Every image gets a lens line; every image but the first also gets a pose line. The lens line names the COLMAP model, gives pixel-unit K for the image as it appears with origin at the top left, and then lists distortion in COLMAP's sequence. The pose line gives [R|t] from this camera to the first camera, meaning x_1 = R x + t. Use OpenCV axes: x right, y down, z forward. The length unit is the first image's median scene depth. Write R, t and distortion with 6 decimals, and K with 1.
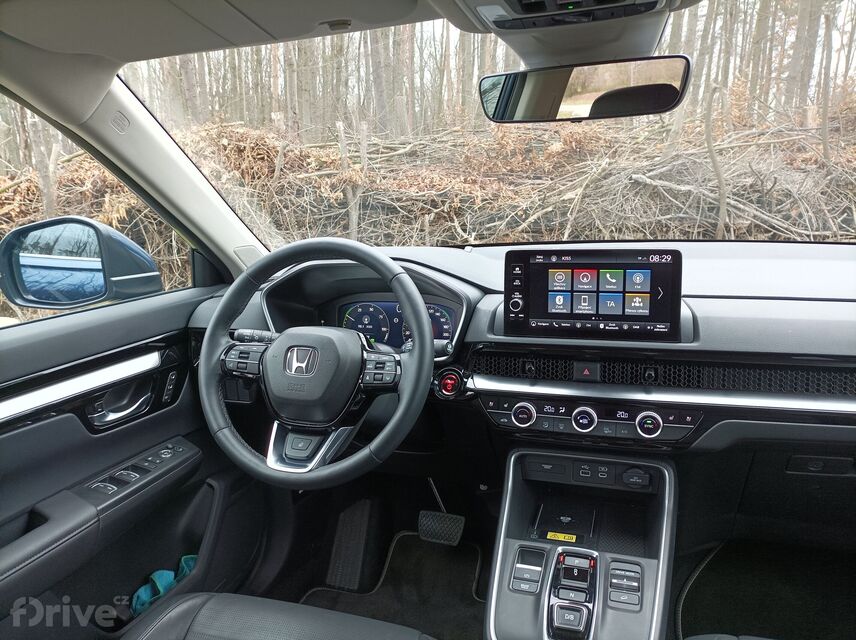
lens RADIAL K [[633.6, 0, 428.0], [0, 633.6, 320.0], [0, 0, 1]] dist [0.037610, -0.029439]
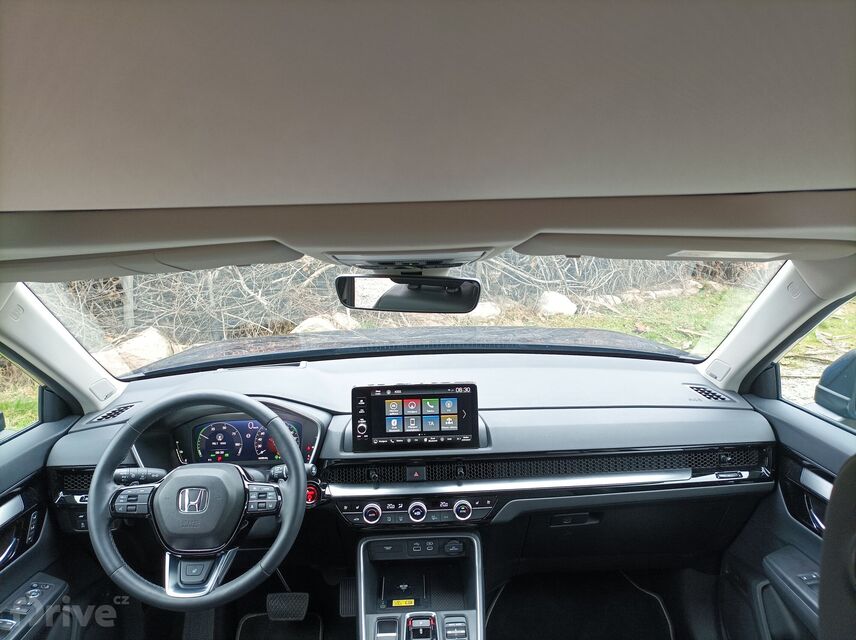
lens RADIAL K [[633.6, 0, 428.0], [0, 633.6, 320.0], [0, 0, 1]] dist [0.037610, -0.029439]
pose [[0.937770, -0.043475, 0.344524, -0.175016], [0.060486, 0.997416, -0.038774, -0.190591], [-0.341948, 0.057200, 0.937976, -0.283359]]
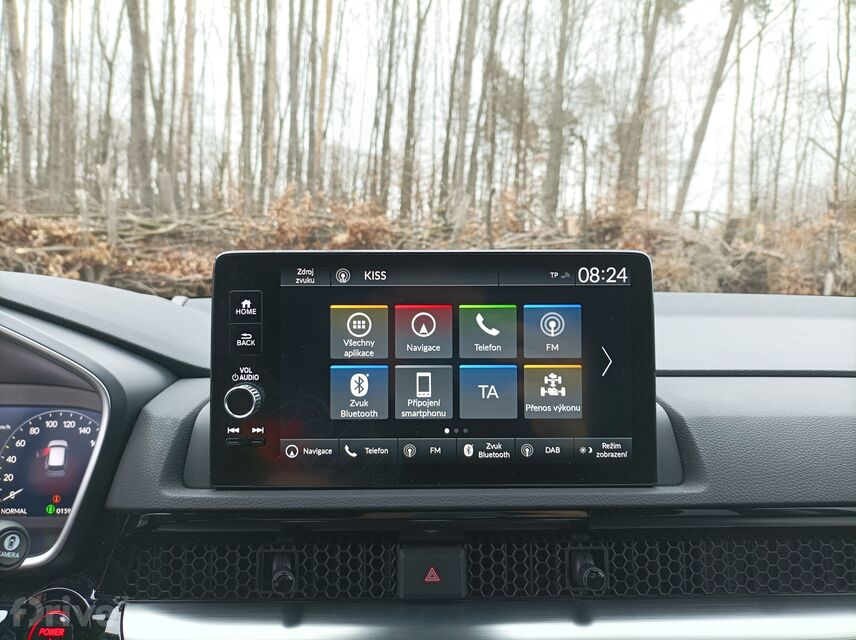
lens RADIAL K [[633.6, 0, 428.0], [0, 633.6, 320.0], [0, 0, 1]] dist [0.037610, -0.029439]
pose [[0.945958, 0.015463, 0.323919, 0.122947], [0.036494, 0.987442, -0.153710, -0.010178], [-0.322228, 0.157225, 0.933515, 0.628435]]
